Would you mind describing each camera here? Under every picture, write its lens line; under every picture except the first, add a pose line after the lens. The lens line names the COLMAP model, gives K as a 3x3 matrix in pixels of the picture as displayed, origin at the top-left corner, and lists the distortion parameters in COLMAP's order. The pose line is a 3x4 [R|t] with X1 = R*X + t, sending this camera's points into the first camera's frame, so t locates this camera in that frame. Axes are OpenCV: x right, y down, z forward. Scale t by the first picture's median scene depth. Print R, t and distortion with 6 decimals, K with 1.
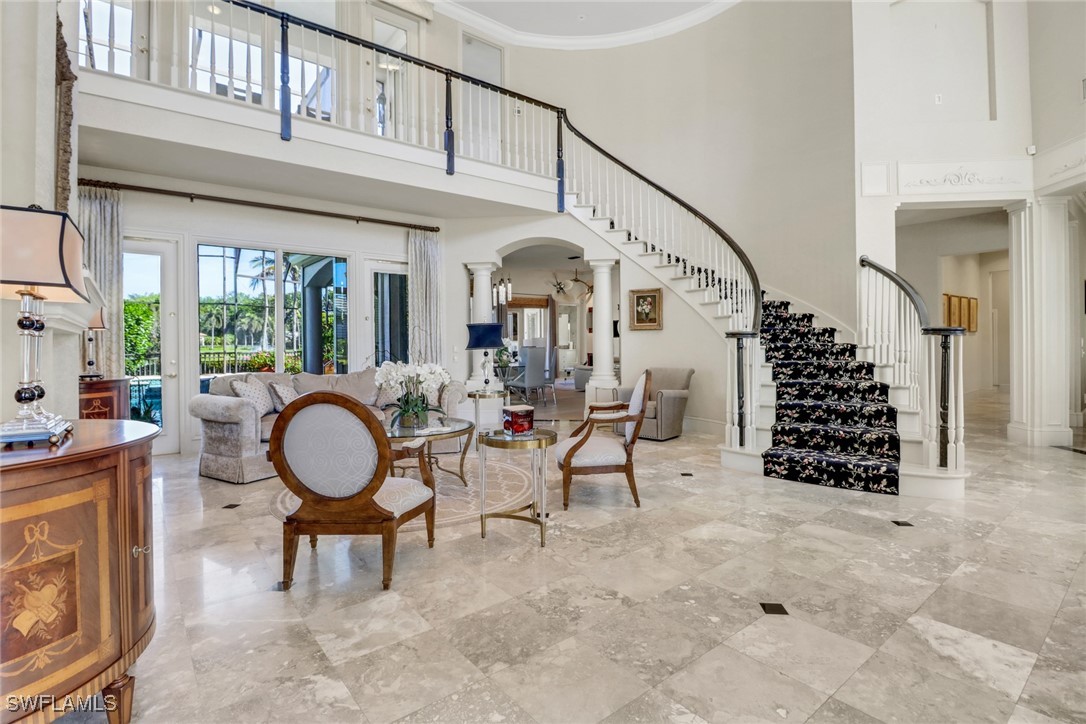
lens RADIAL K [[517.5, 0, 537.9], [0, 517.5, 337.2], [0, 0, 1]] dist [0.002661, -0.012766]
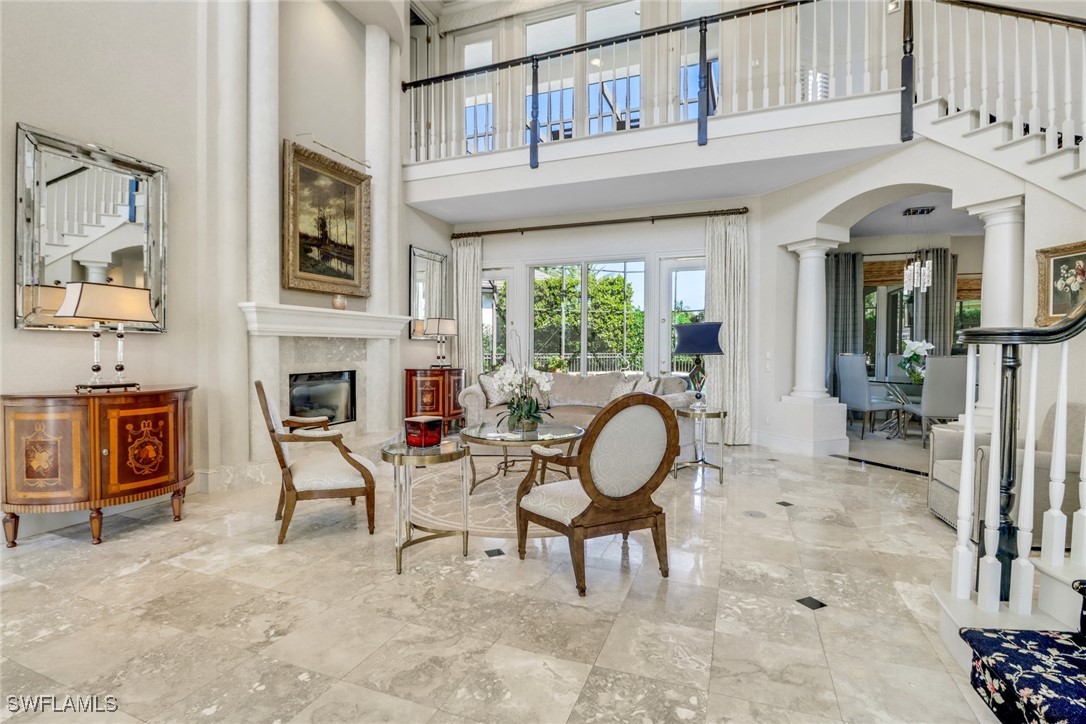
lens RADIAL K [[517.5, 0, 537.9], [0, 517.5, 337.2], [0, 0, 1]] dist [0.002661, -0.012766]
pose [[0.509101, 0.007831, -0.860671, 0.883076], [-0.000039, 0.999959, 0.009075, -0.018339], [0.860707, -0.004586, 0.509081, 0.725407]]
